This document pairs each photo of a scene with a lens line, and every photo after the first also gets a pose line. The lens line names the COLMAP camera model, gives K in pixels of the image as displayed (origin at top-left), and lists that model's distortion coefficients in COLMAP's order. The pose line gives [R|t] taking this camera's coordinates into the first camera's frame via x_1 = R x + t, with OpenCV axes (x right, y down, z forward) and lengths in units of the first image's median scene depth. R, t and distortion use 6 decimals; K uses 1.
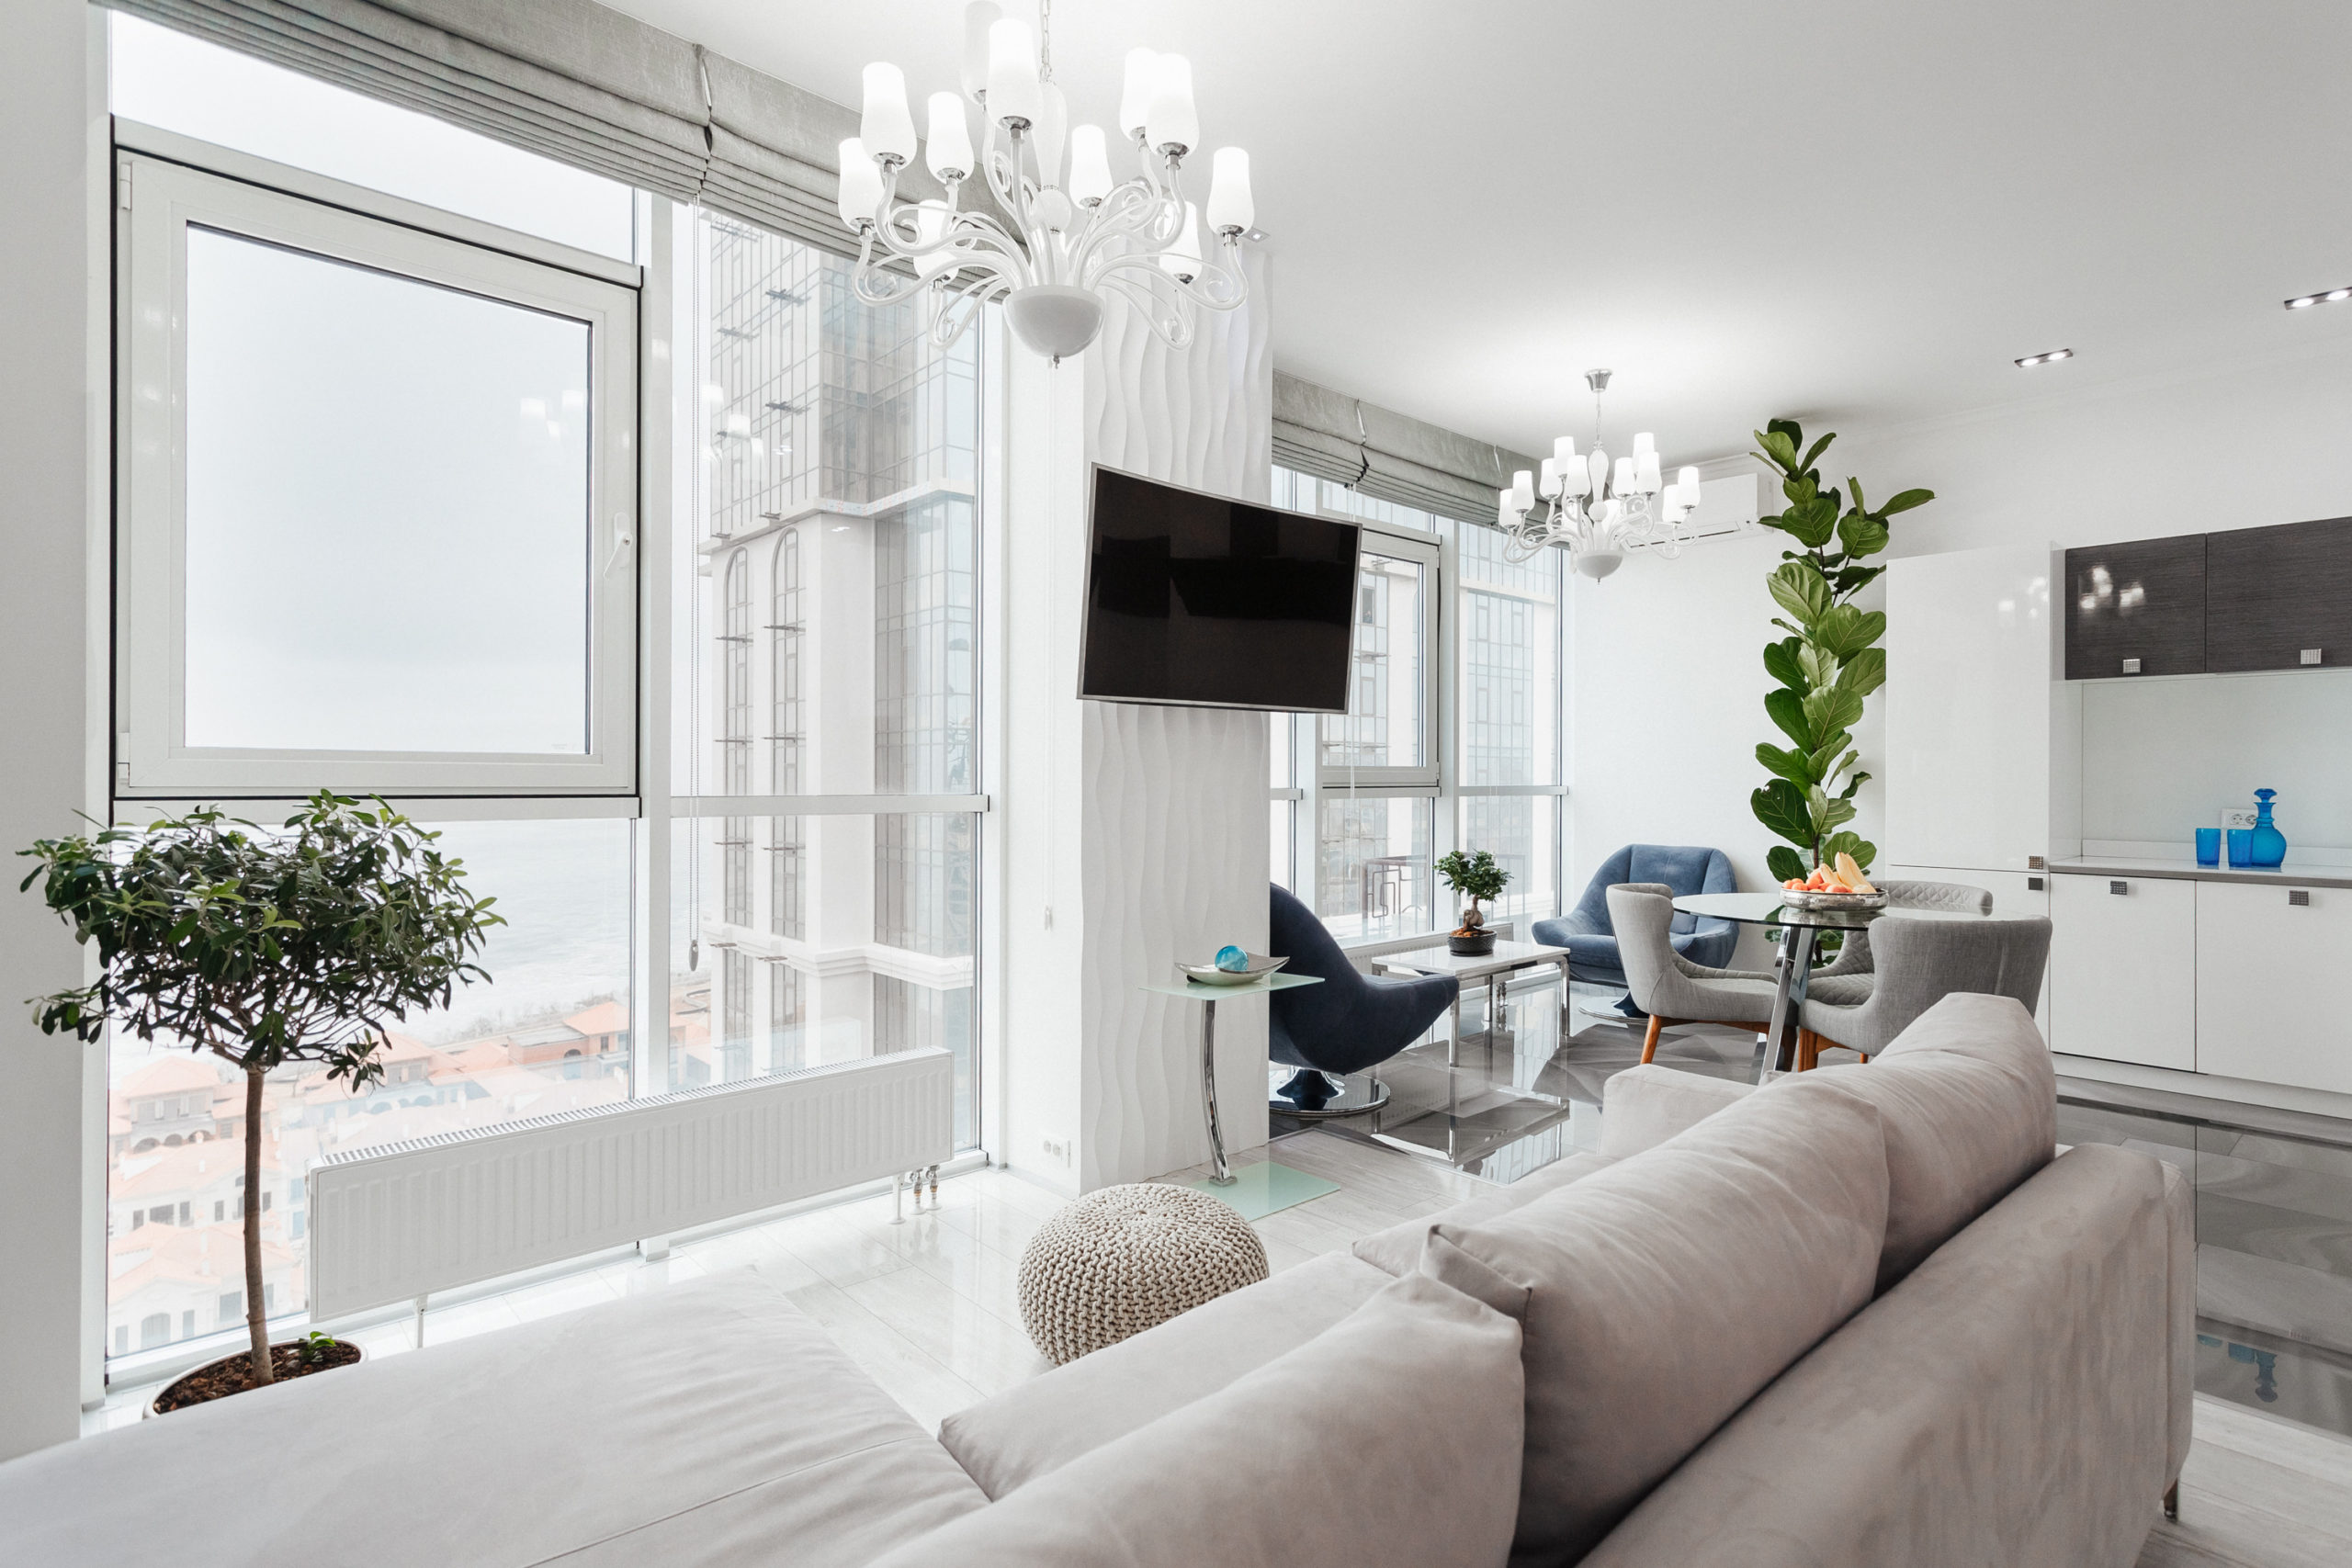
lens RADIAL K [[1191.5, 0, 1176.0], [0, 1191.5, 784.0], [0, 0, 1]] dist [0.008535, 0.000385]
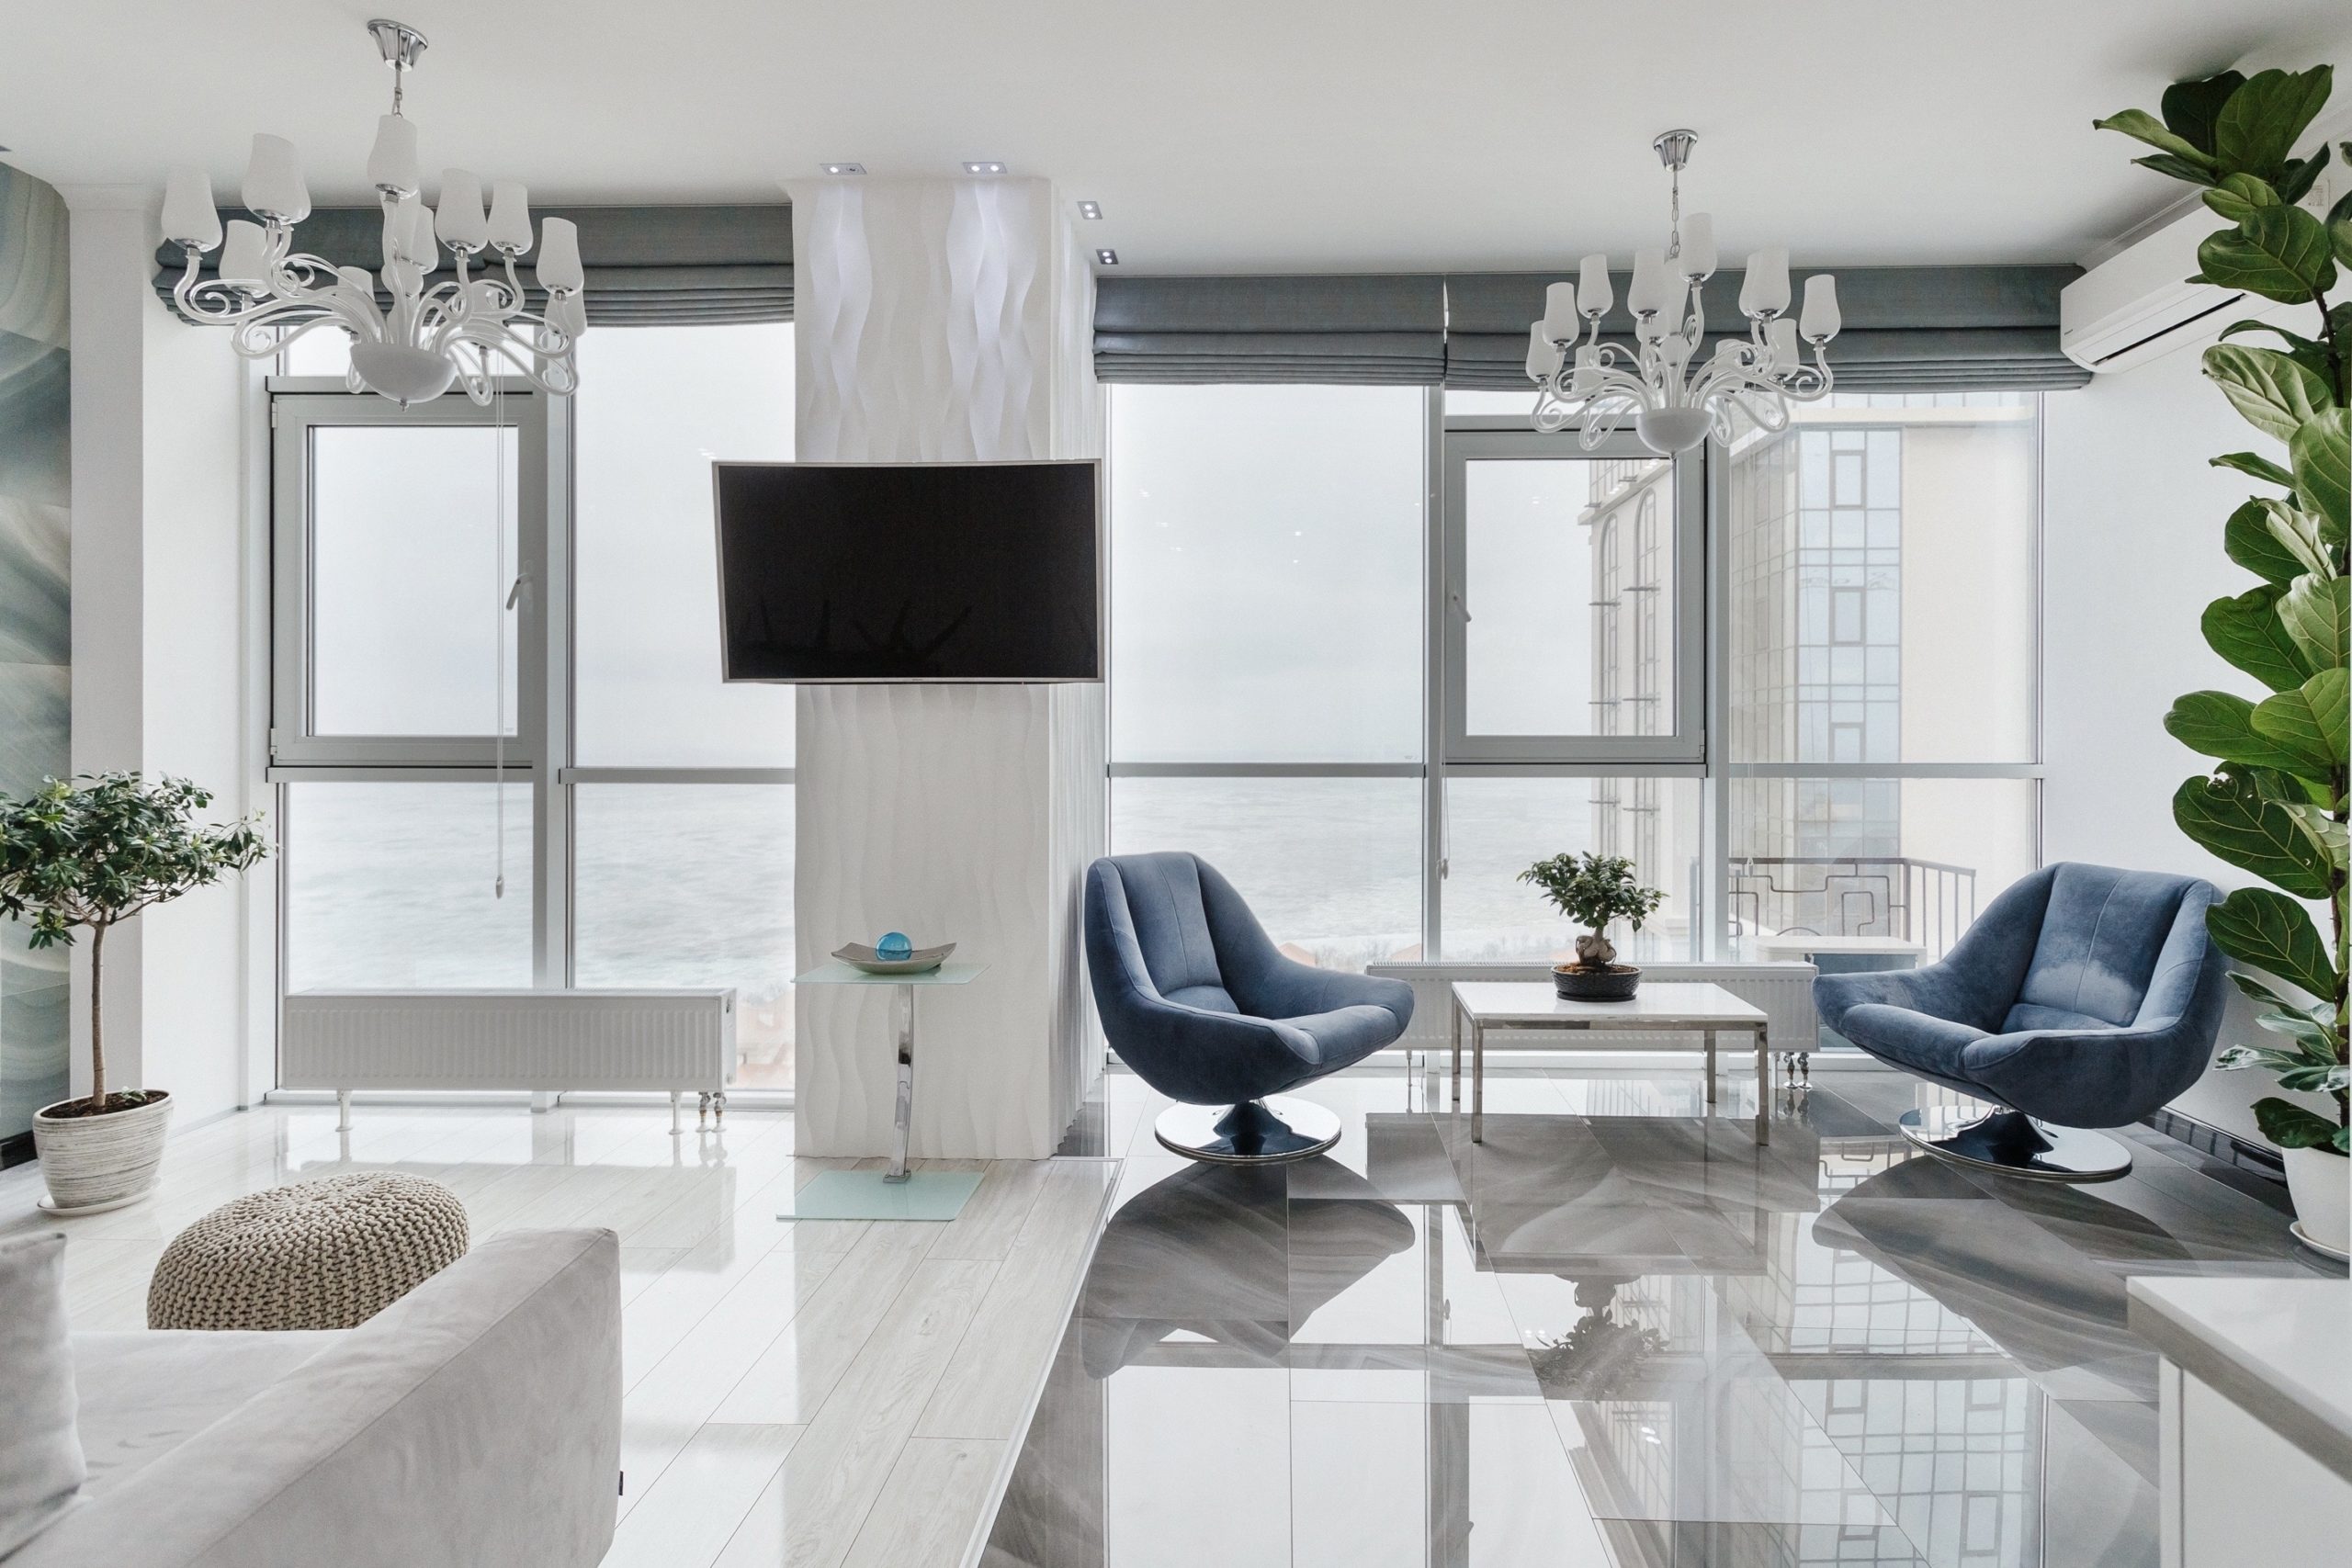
lens RADIAL K [[1163.0, 0, 1242.1], [0, 1163.0, 740.2], [0, 0, 1]] dist [-0.000778, -0.000221]
pose [[0.707713, 0.001502, -0.706498, 0.575030], [-0.002752, 0.999996, -0.000631, -0.011695], [0.706494, 0.002391, 0.707715, 0.342385]]
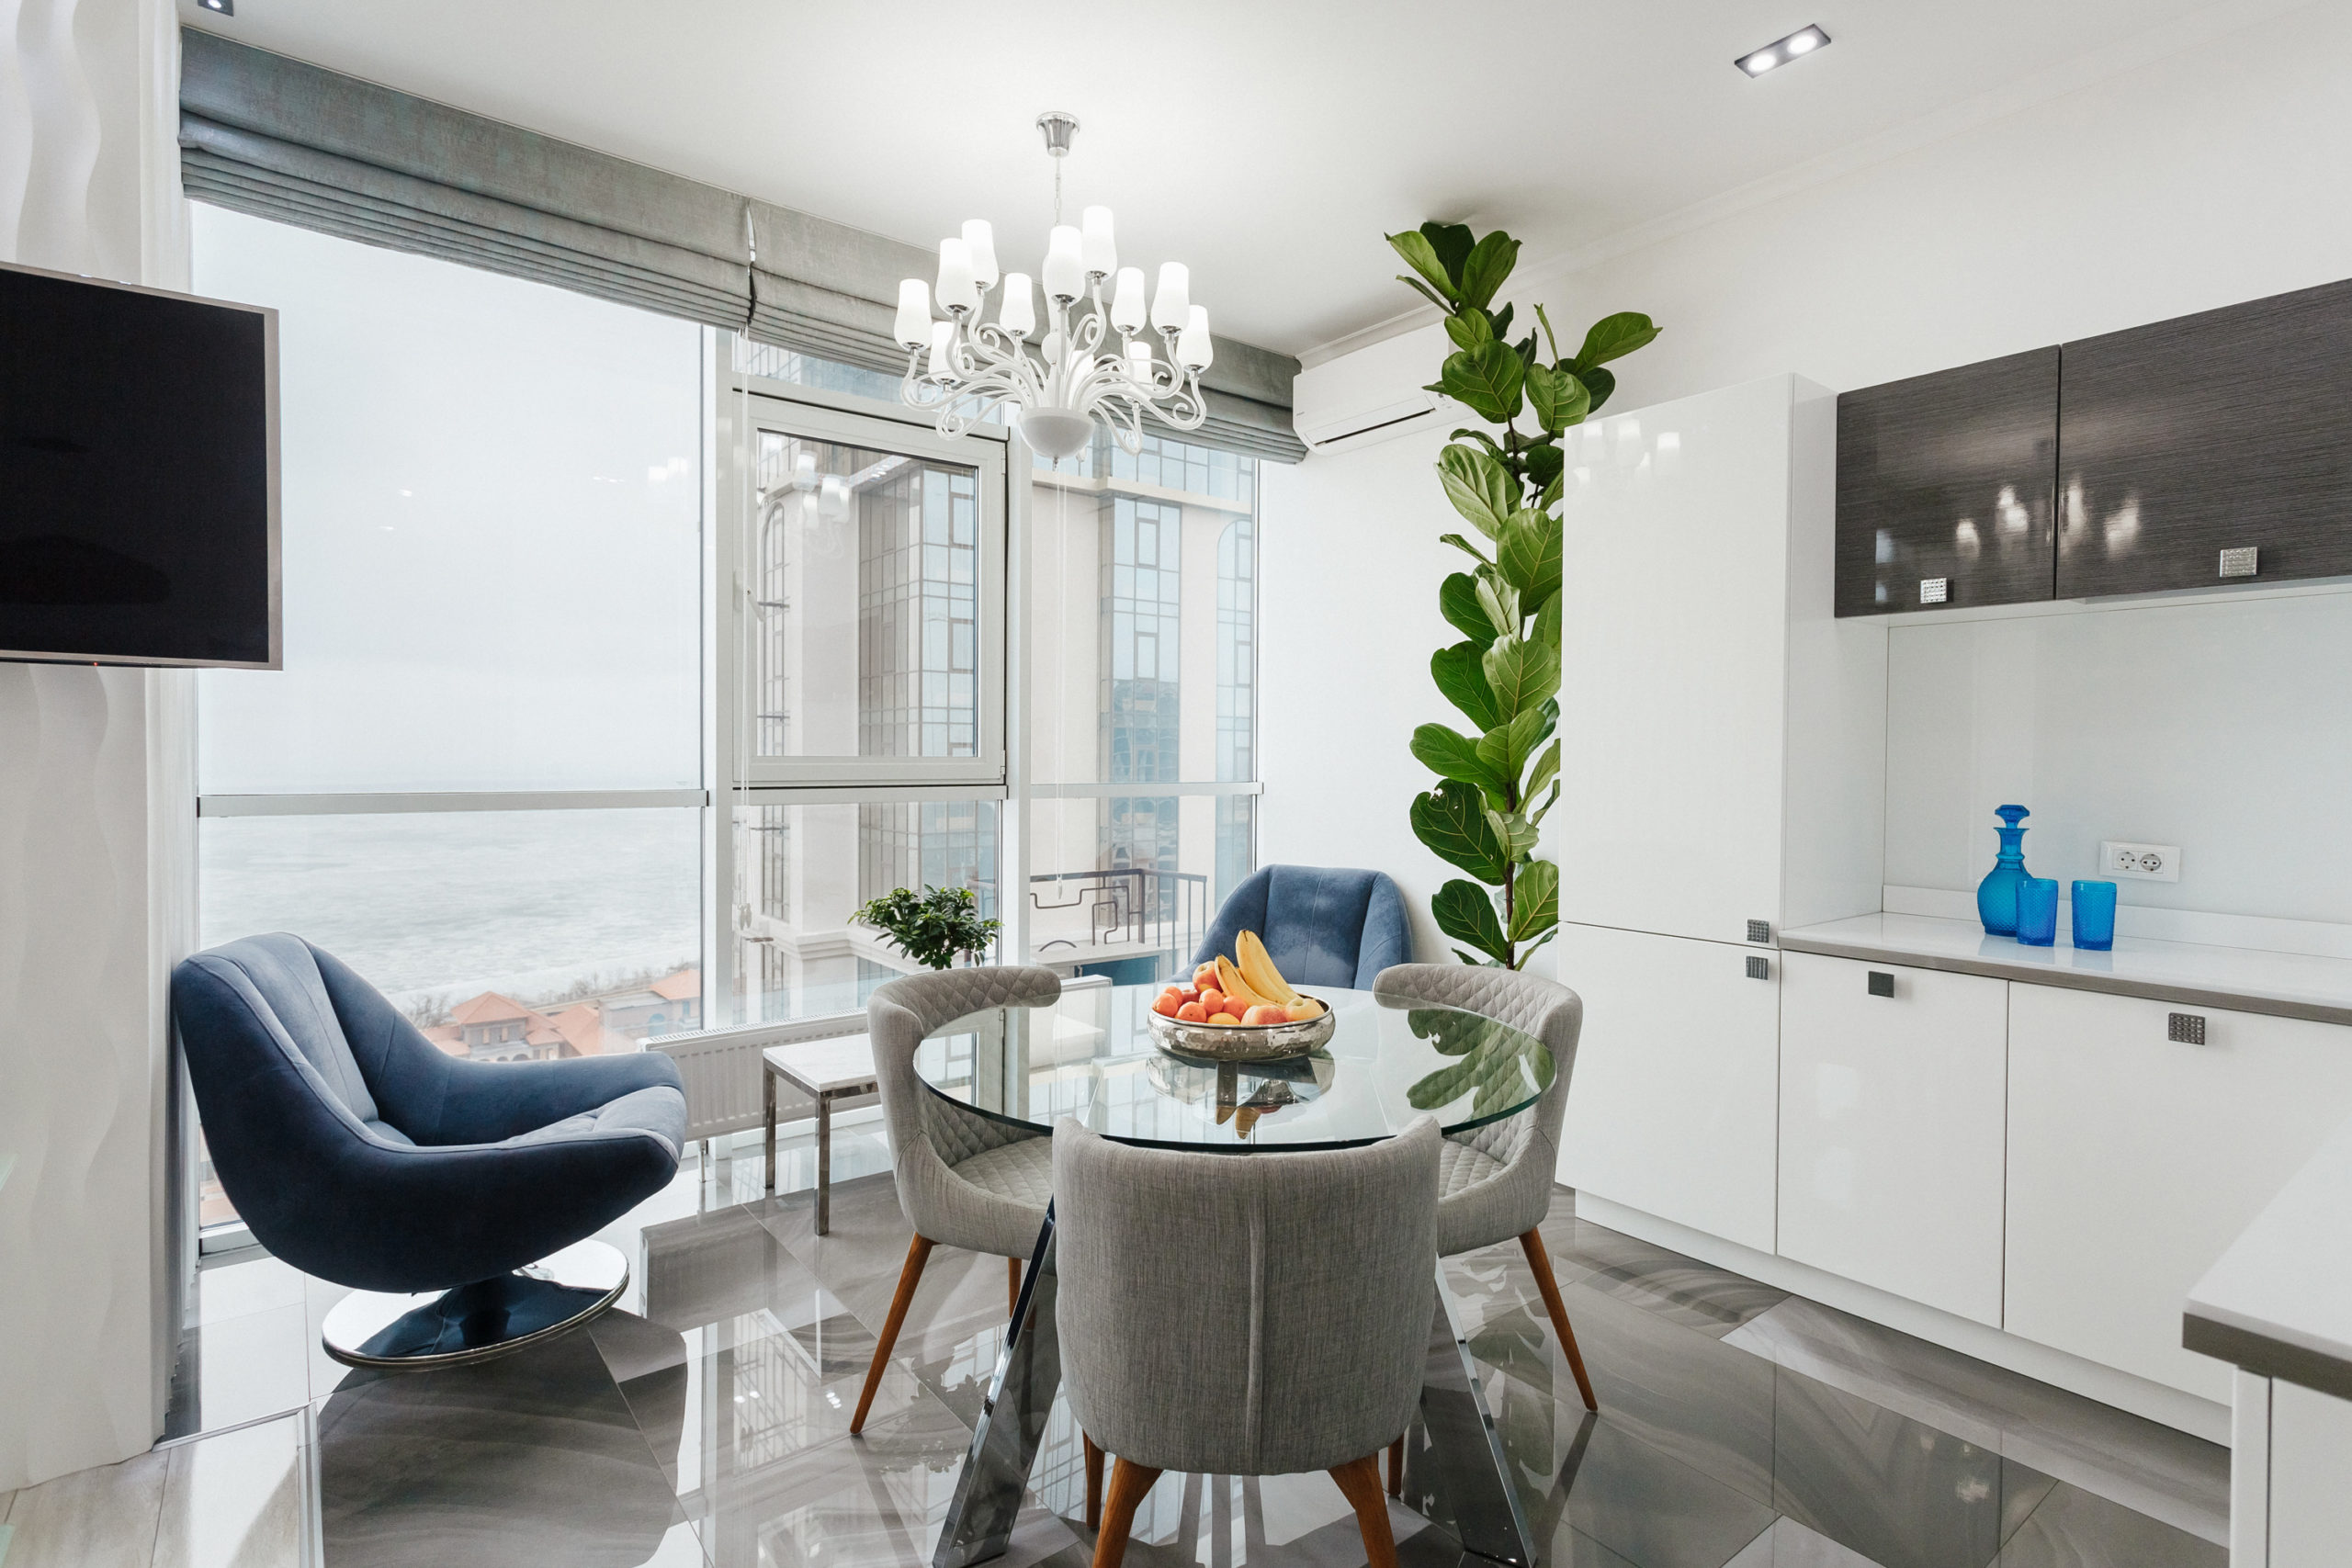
lens RADIAL K [[1150.8, 0, 1183.8], [0, 1150.8, 782.0], [0, 0, 1]] dist [0.006513, 0.000445]
pose [[0.996535, 0.005750, -0.082976, 0.424139], [-0.004279, 0.999831, 0.017901, -0.013693], [0.083065, -0.017484, 0.996391, 0.366447]]
